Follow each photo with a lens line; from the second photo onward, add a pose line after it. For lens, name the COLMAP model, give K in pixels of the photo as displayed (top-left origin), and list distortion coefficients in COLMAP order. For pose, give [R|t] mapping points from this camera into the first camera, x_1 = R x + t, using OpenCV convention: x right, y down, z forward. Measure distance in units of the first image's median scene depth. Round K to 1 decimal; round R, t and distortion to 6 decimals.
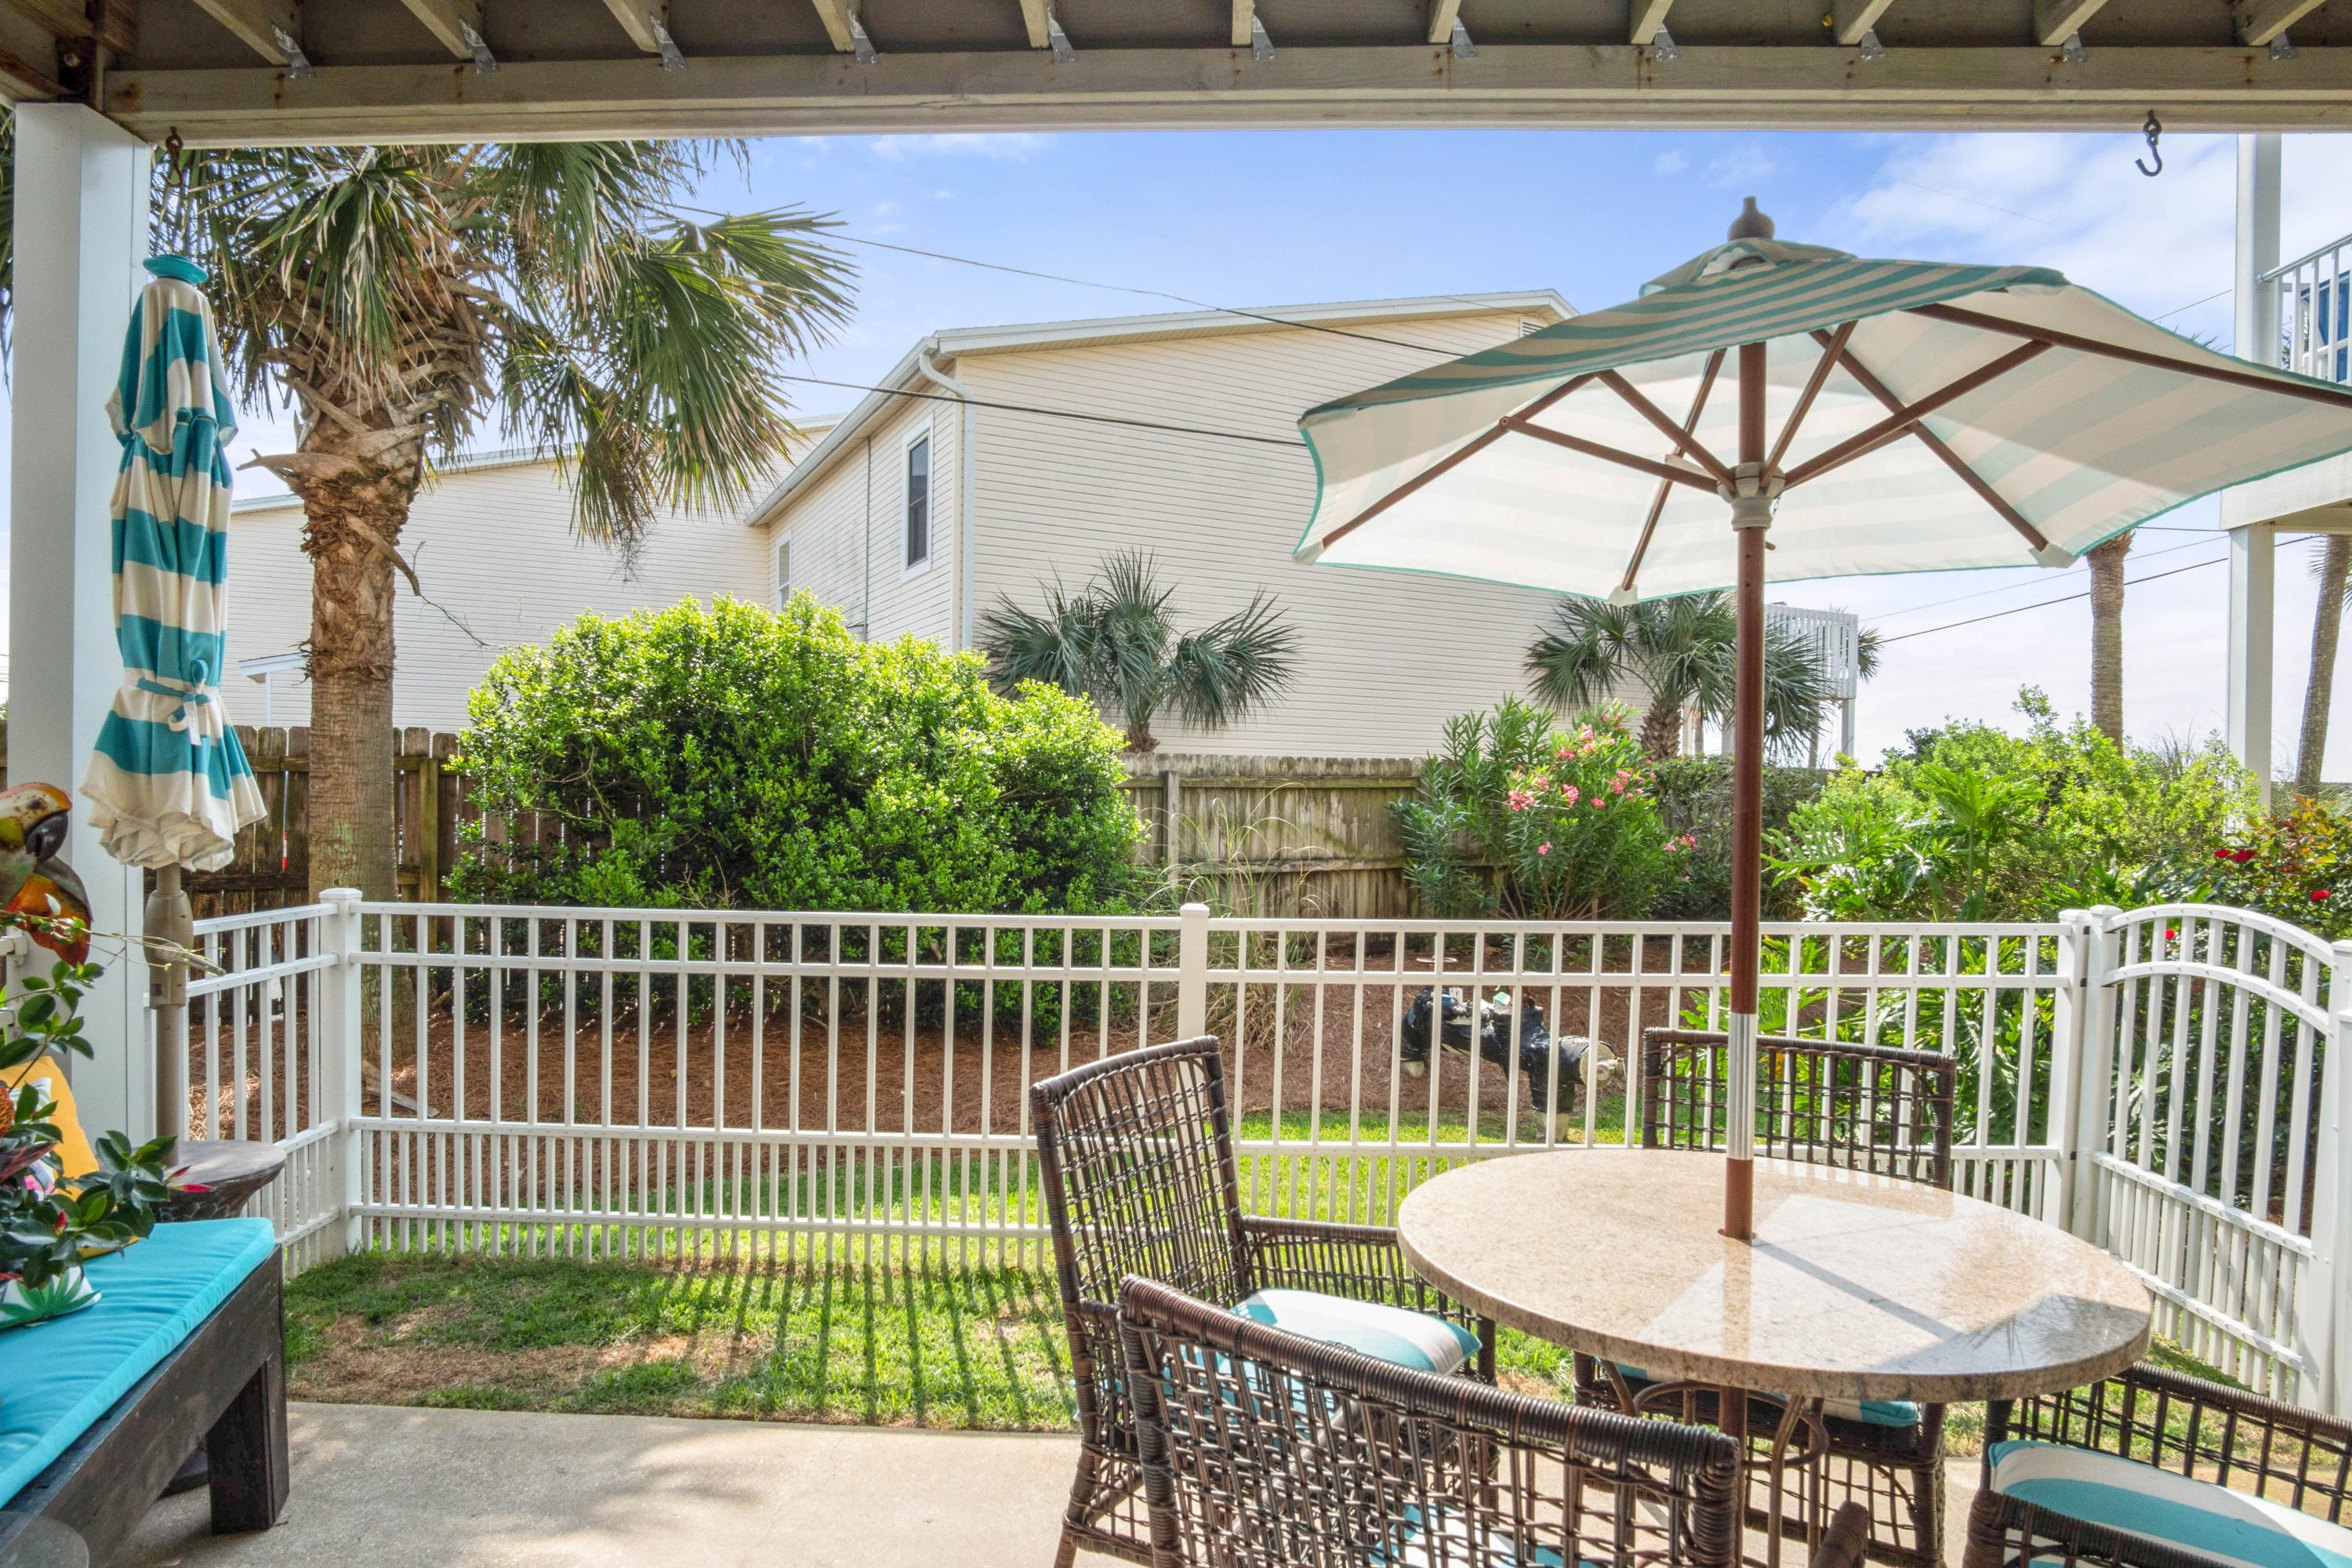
lens RADIAL K [[1334.4, 0, 1121.5], [0, 1334.4, 818.2], [0, 0, 1]] dist [-0.023442, -0.000434]
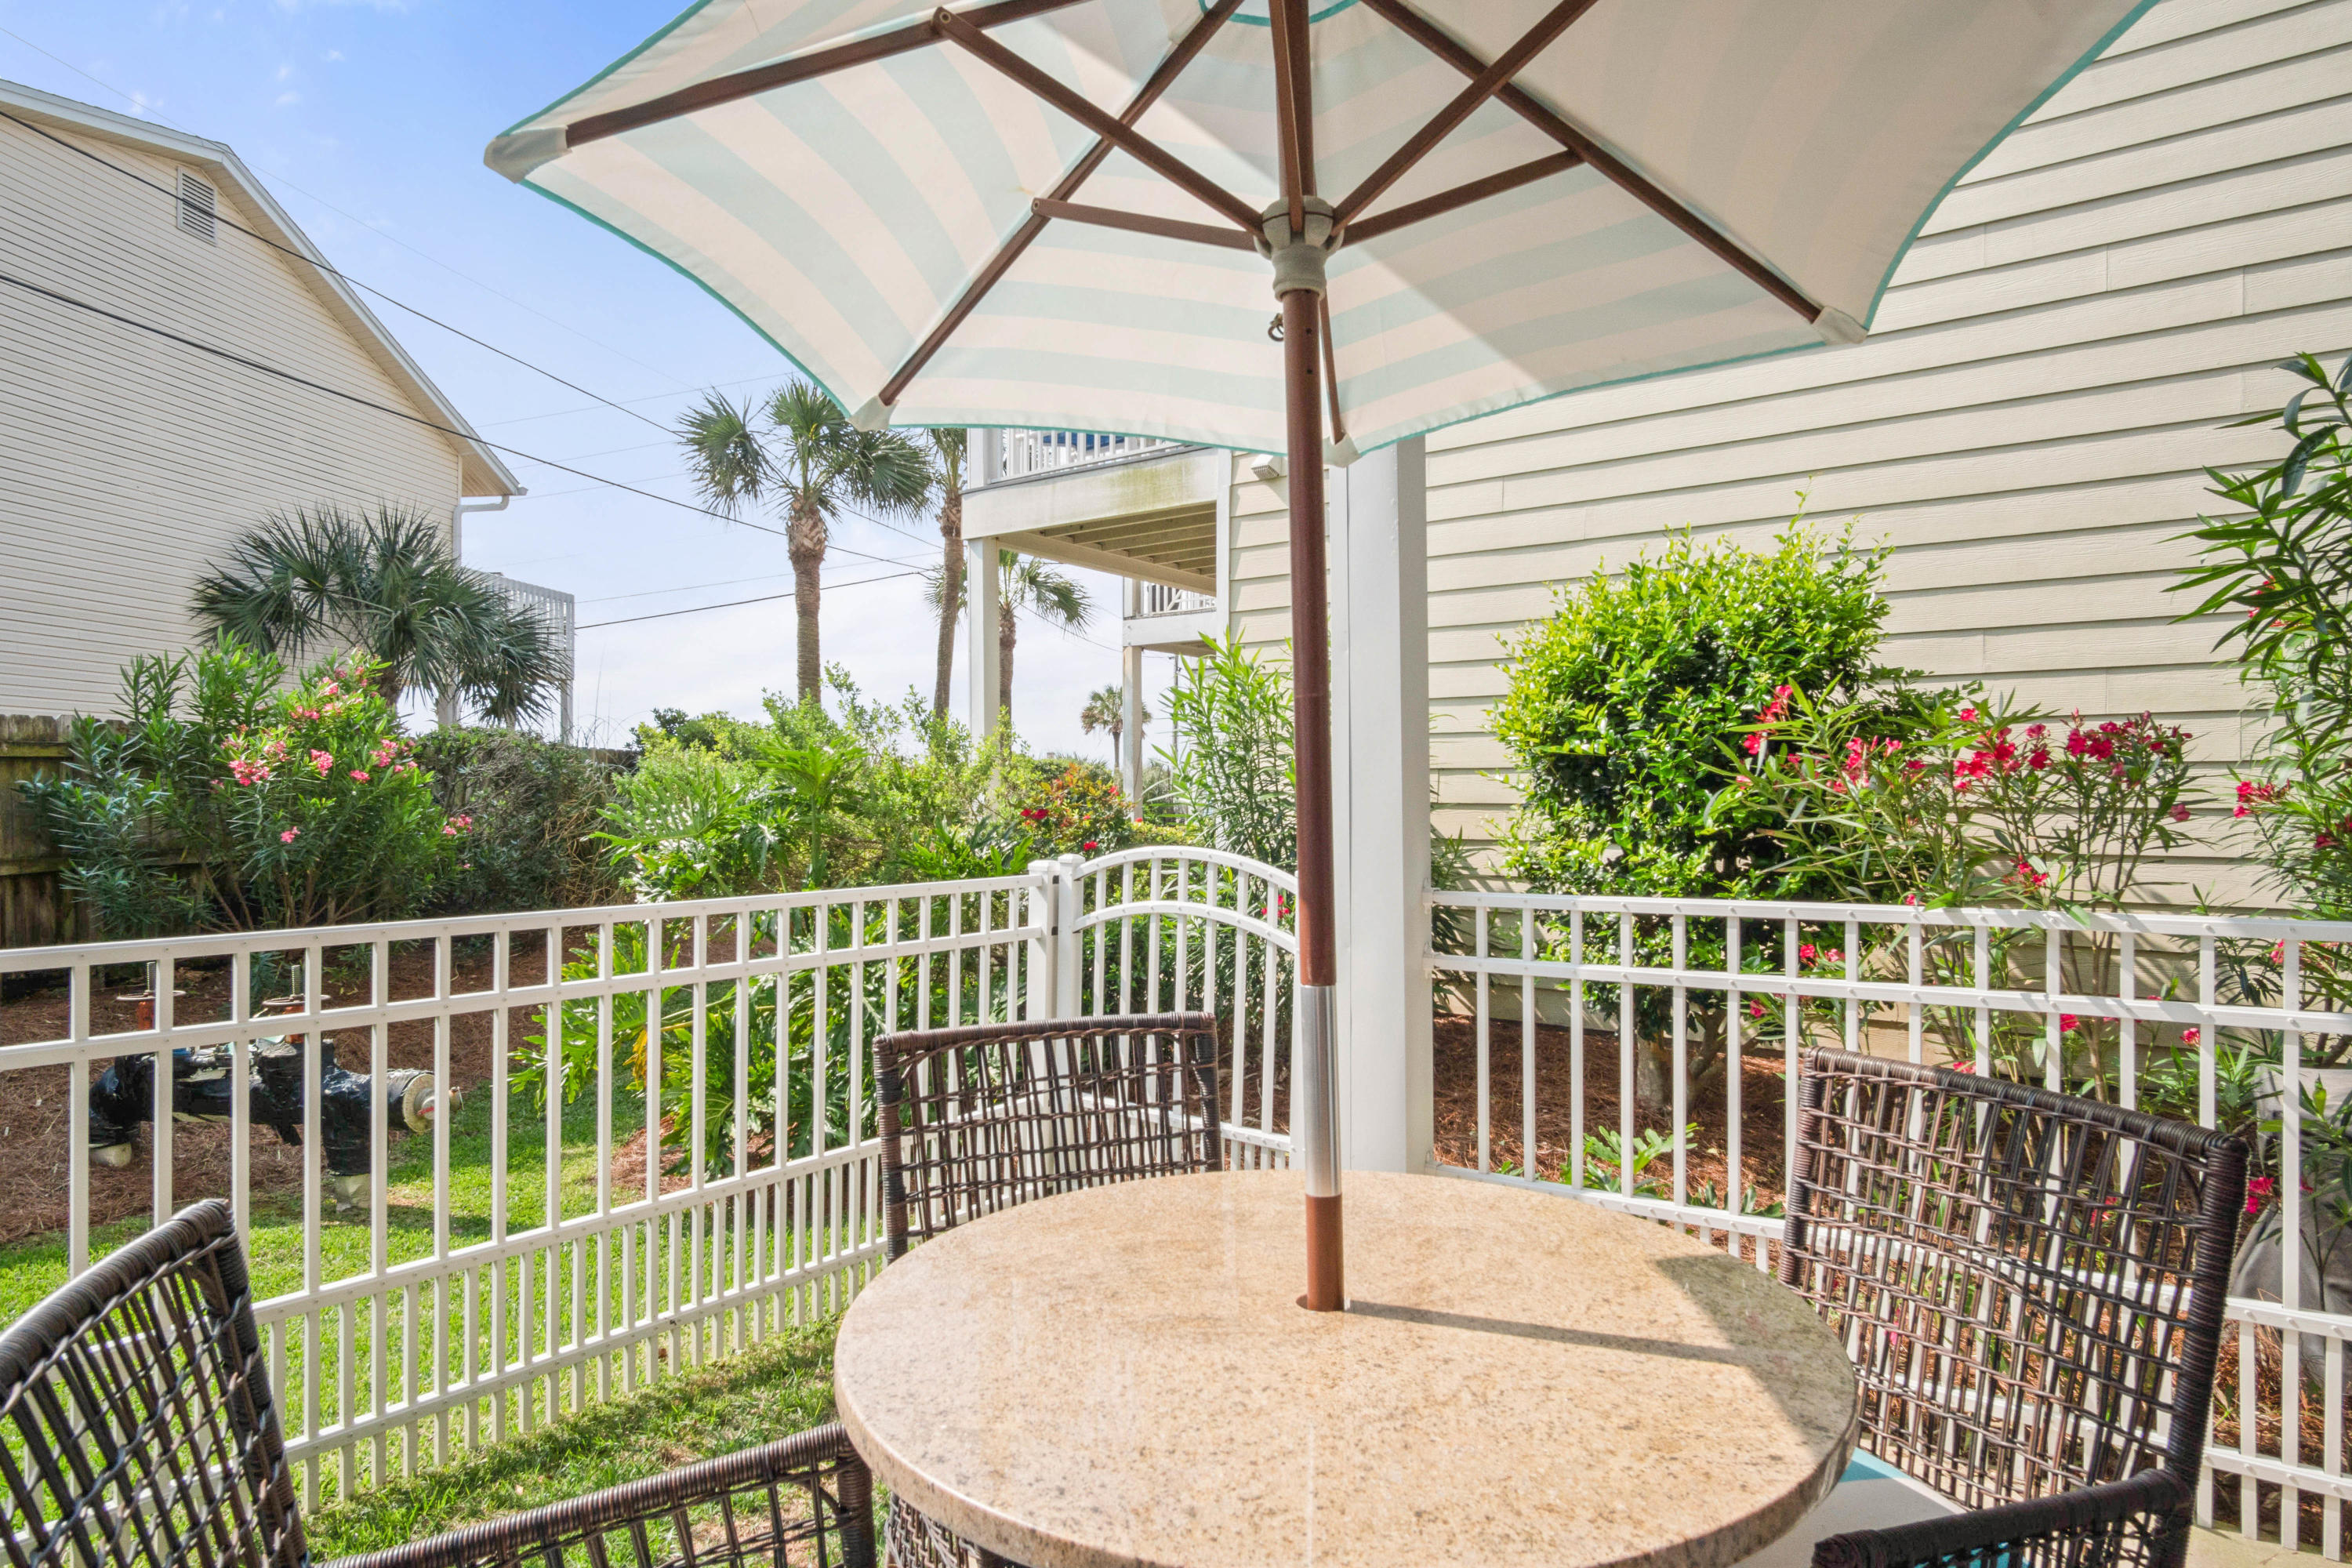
lens RADIAL K [[1334.4, 0, 1121.5], [0, 1334.4, 818.2], [0, 0, 1]] dist [-0.023442, -0.000434]
pose [[0.568430, -0.017467, 0.822546, -0.039806], [0.015697, 0.999823, 0.010384, 0.012188], [-0.822582, 0.007009, 0.568603, 0.164336]]
